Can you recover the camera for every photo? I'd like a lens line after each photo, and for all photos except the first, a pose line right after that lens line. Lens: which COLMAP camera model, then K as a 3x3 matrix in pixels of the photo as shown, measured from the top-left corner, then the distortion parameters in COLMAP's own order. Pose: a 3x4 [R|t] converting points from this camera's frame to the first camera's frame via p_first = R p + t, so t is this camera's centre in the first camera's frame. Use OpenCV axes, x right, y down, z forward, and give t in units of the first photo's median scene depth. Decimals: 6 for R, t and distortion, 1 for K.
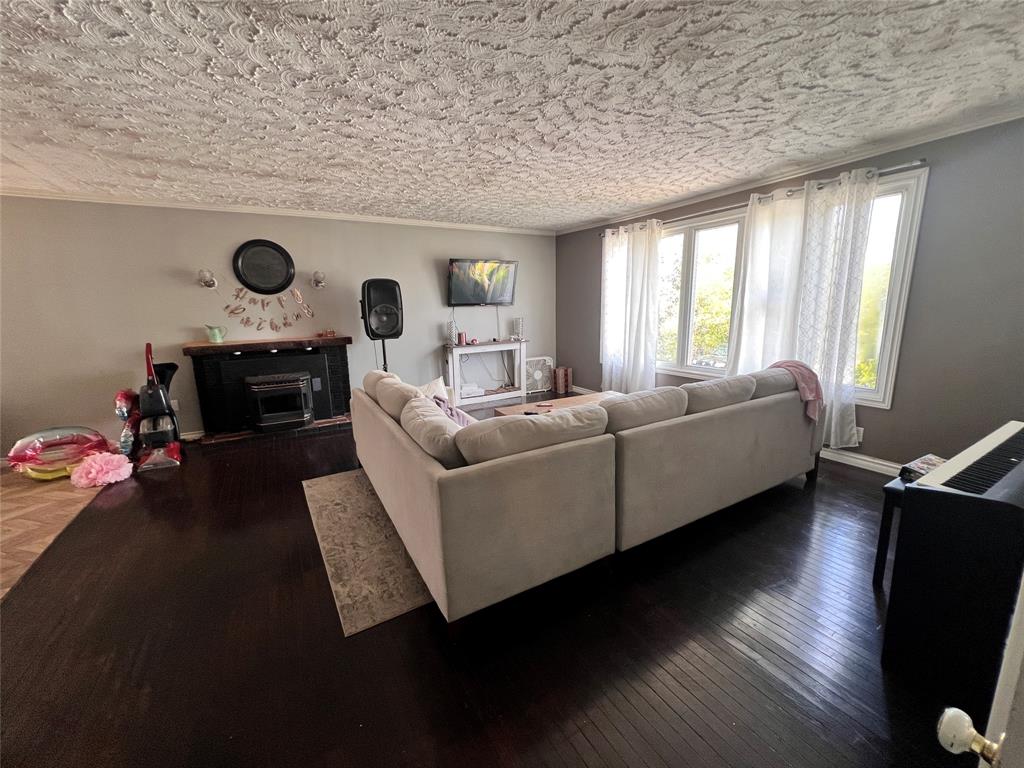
lens RADIAL K [[413.0, 0, 515.1], [0, 413.0, 382.5], [0, 0, 1]] dist [-0.001549, -0.000061]
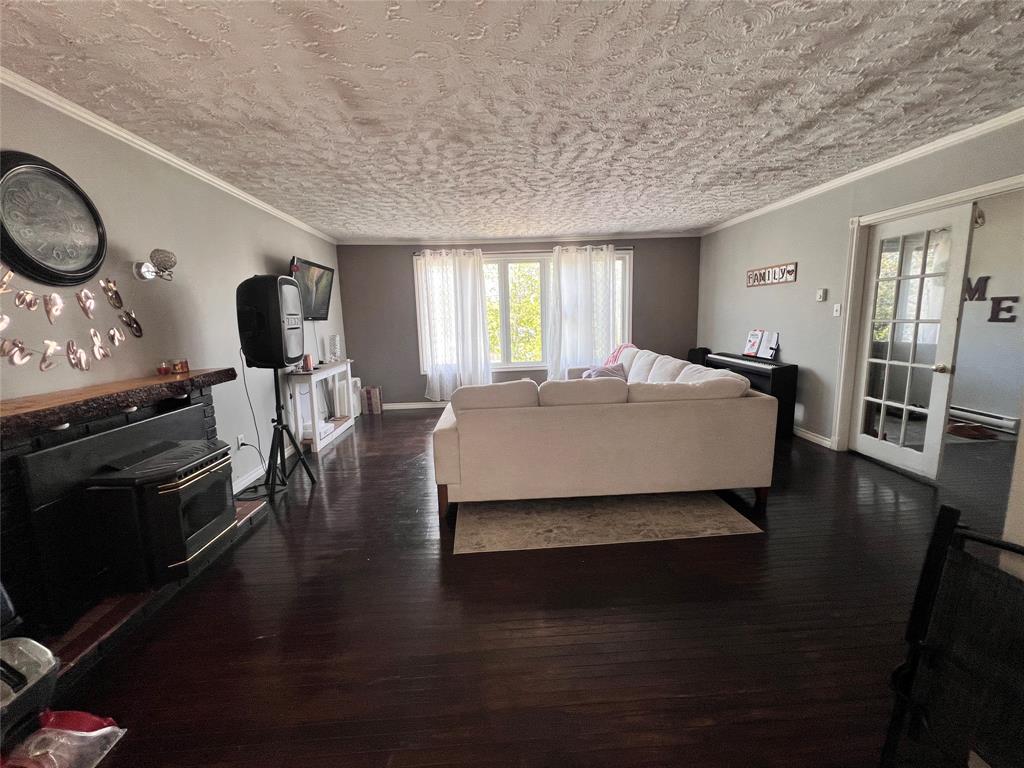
lens RADIAL K [[413.0, 0, 512.8], [0, 413.0, 380.3], [0, 0, 1]] dist [-0.001549, -0.000061]
pose [[0.464709, -0.126394, 0.876396, -0.765215], [0.183310, 0.982051, 0.044432, -0.047109], [-0.866281, 0.140004, 0.479537, 0.384102]]
